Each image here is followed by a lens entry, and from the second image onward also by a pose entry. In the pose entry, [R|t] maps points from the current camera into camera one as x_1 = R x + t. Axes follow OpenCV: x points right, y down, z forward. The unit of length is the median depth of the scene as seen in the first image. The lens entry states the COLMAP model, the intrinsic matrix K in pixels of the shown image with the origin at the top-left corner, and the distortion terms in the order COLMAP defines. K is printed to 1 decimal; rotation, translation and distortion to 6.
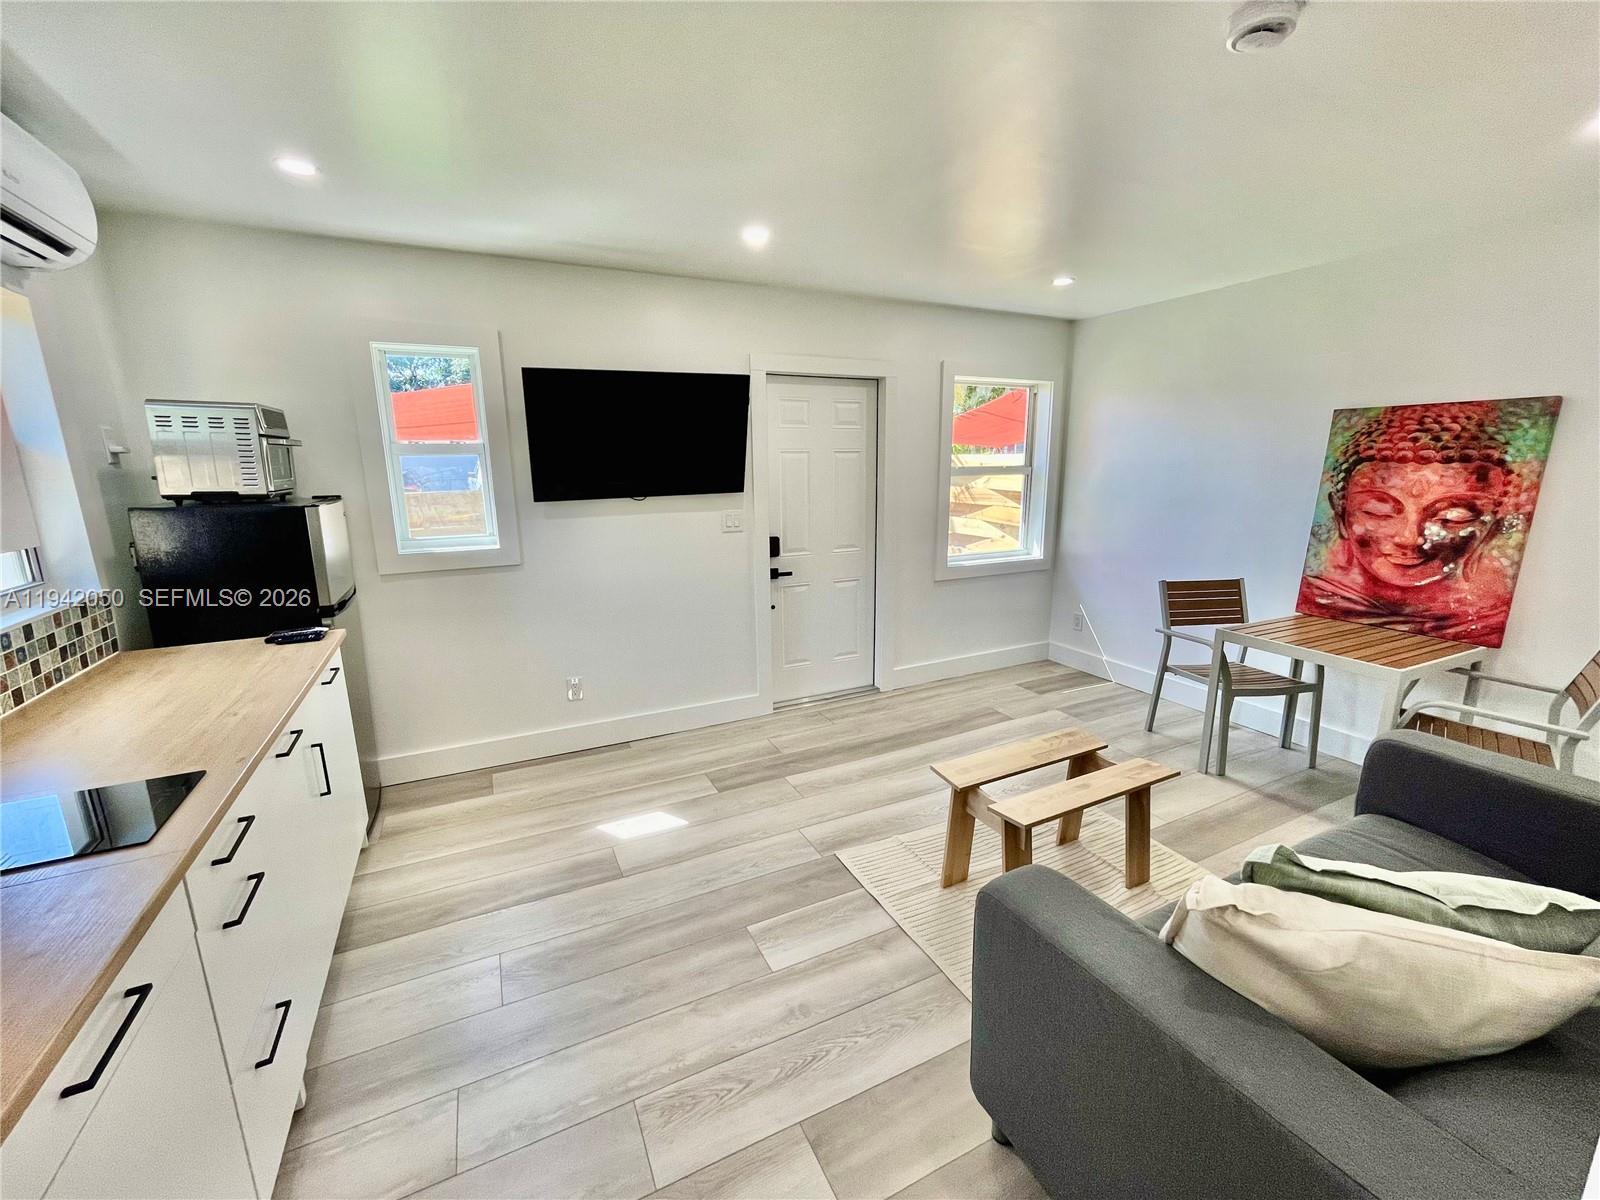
lens RADIAL K [[651.3, 0, 797.8], [0, 651.3, 601.5], [0, 0, 1]] dist [-0.003462, -0.000366]
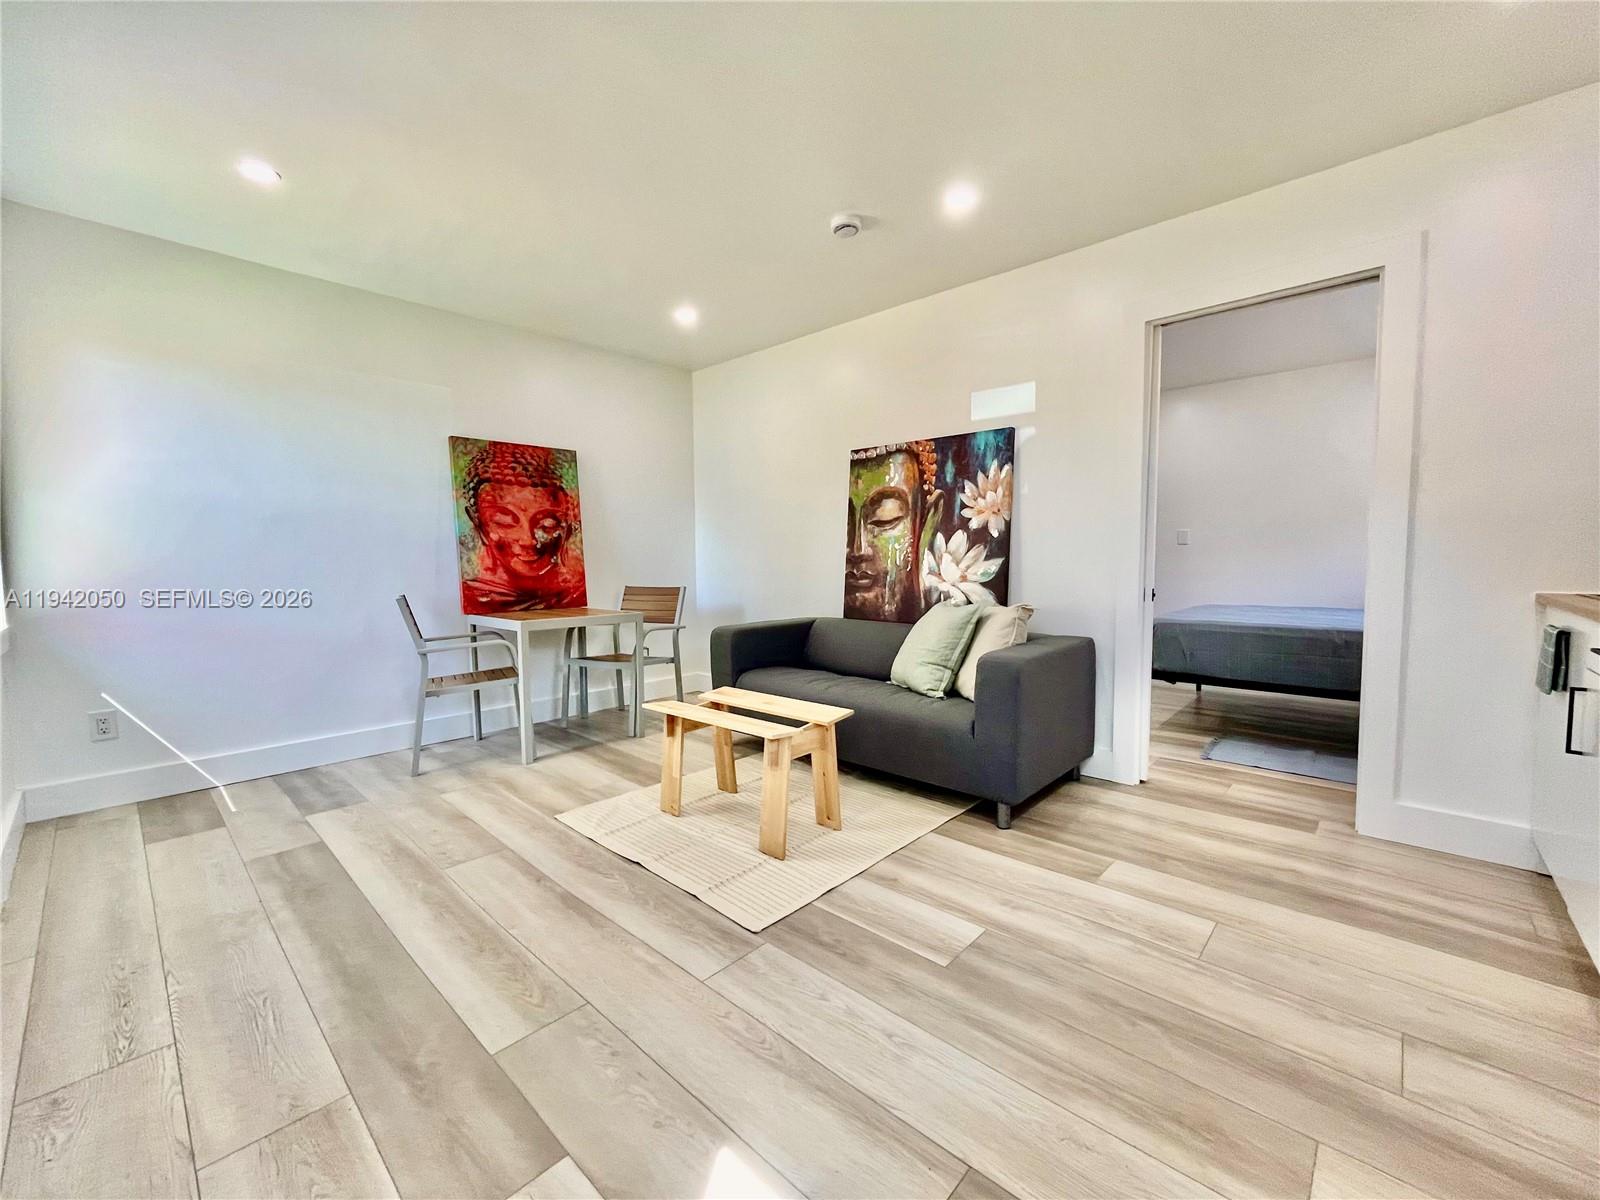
lens RADIAL K [[651.3, 0, 797.8], [0, 651.3, 601.5], [0, 0, 1]] dist [-0.003462, -0.000366]
pose [[-0.358440, -0.050497, 0.932186, -0.531895], [0.209753, 0.968649, 0.133125, -0.038610], [-0.909684, 0.243246, -0.336611, 0.987641]]
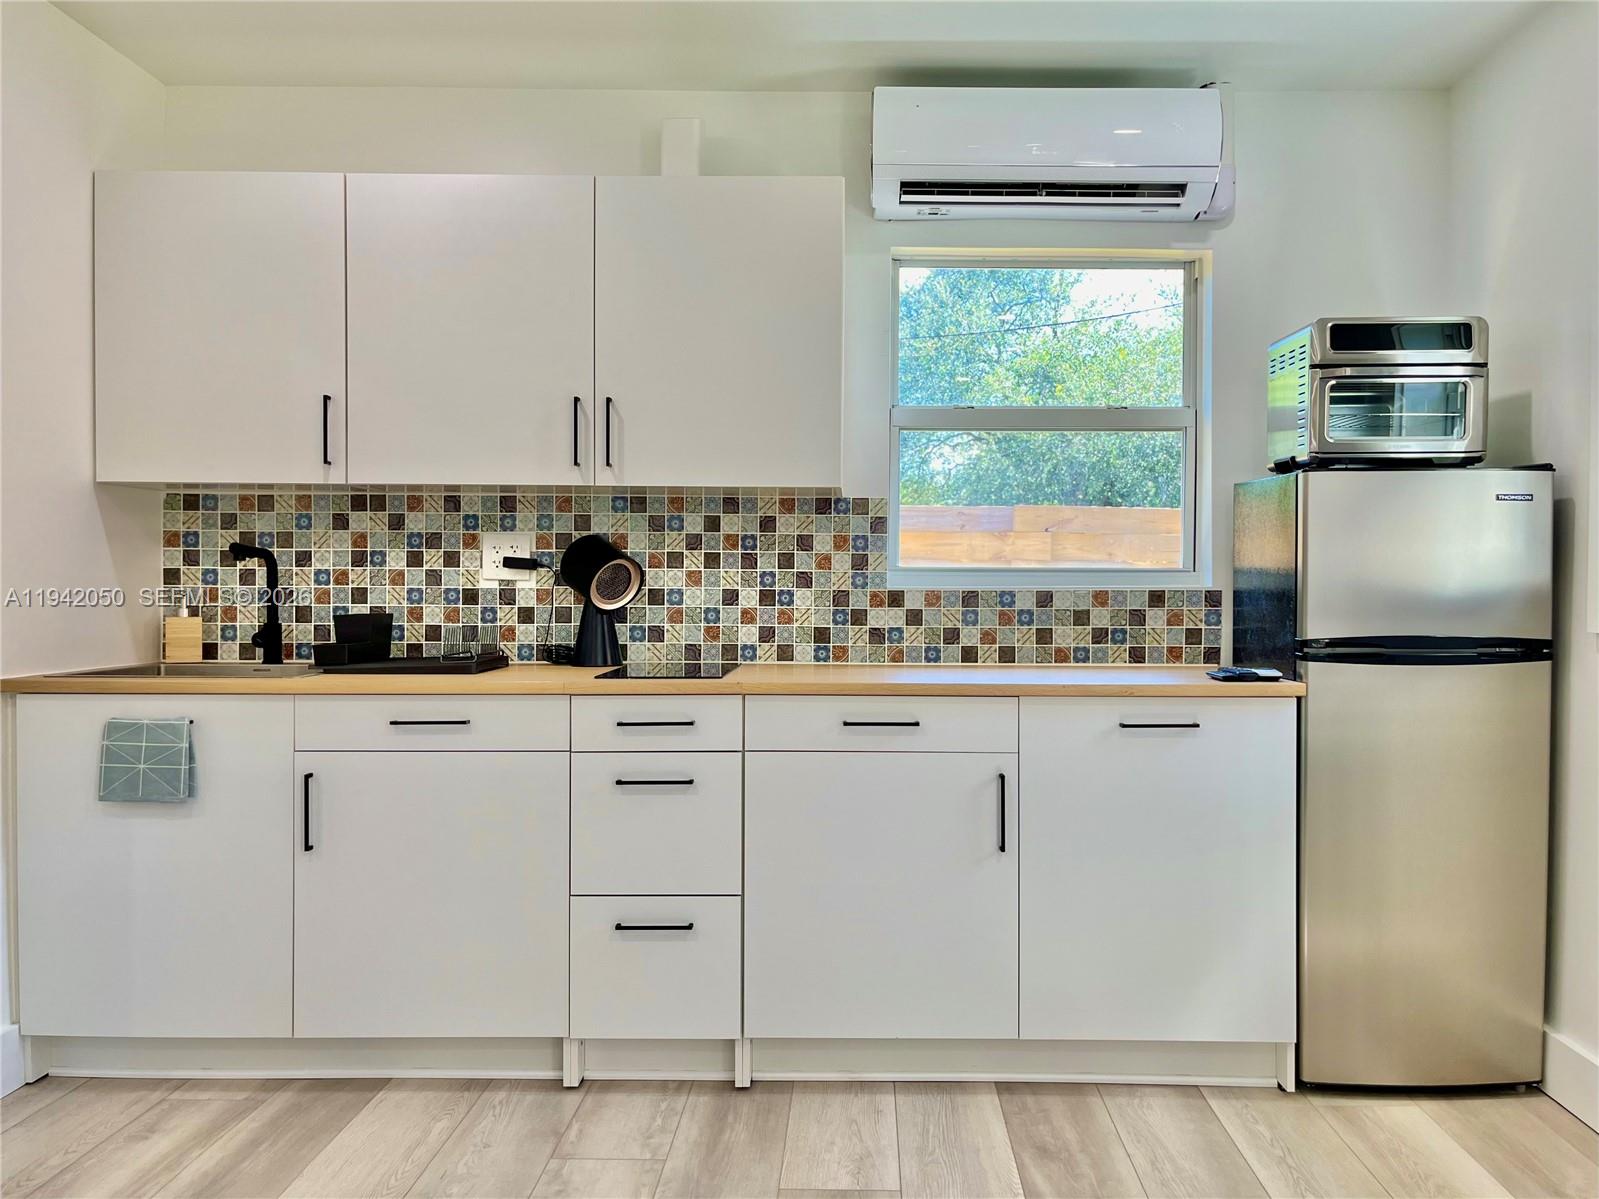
lens RADIAL K [[1246.7, 0, 828.1], [0, 1246.7, 606.3], [0, 0, 1]] dist [0.036133, -0.005116]
pose [[-0.458939, 0.019654, -0.888251, 0.399578], [-0.190046, 0.974444, 0.119753, -0.064635], [0.867904, 0.223768, -0.443475, 0.944242]]
